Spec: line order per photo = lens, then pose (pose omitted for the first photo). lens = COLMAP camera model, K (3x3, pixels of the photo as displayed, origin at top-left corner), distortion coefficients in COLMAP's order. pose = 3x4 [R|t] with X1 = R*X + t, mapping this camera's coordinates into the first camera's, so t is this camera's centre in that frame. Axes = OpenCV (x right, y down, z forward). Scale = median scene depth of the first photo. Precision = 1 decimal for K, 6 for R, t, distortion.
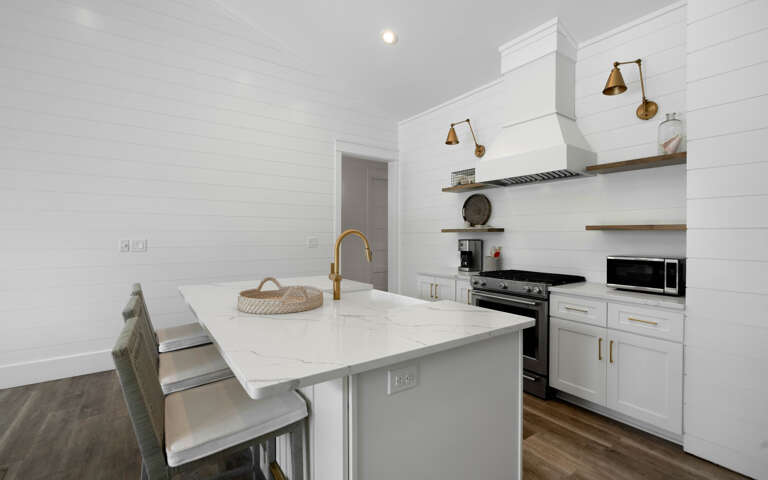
lens RADIAL K [[349.5, 0, 381.8], [0, 349.5, 241.0], [0, 0, 1]] dist [0.002776, -0.000023]
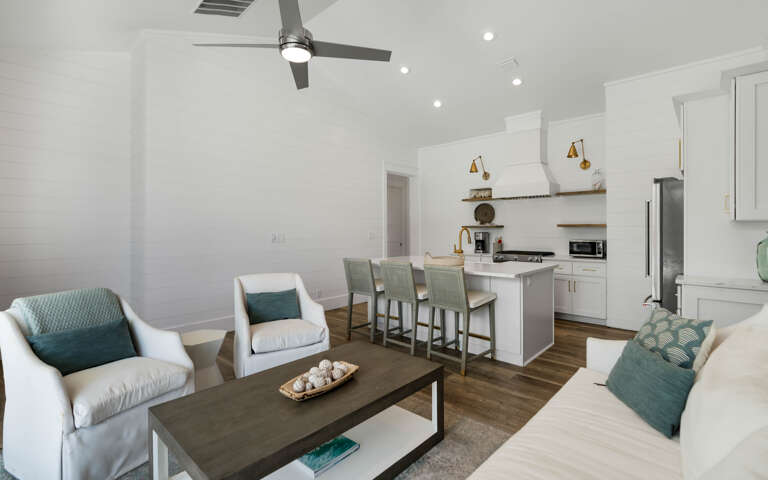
lens RADIAL K [[349.5, 0, 387.2], [0, 349.5, 234.7], [0, 0, 1]] dist [0.002776, -0.000023]
pose [[0.975192, -0.004707, 0.221312, -0.541485], [0.005450, 0.999981, -0.002747, 0.008611], [-0.221294, 0.003885, 0.975199, -0.470494]]
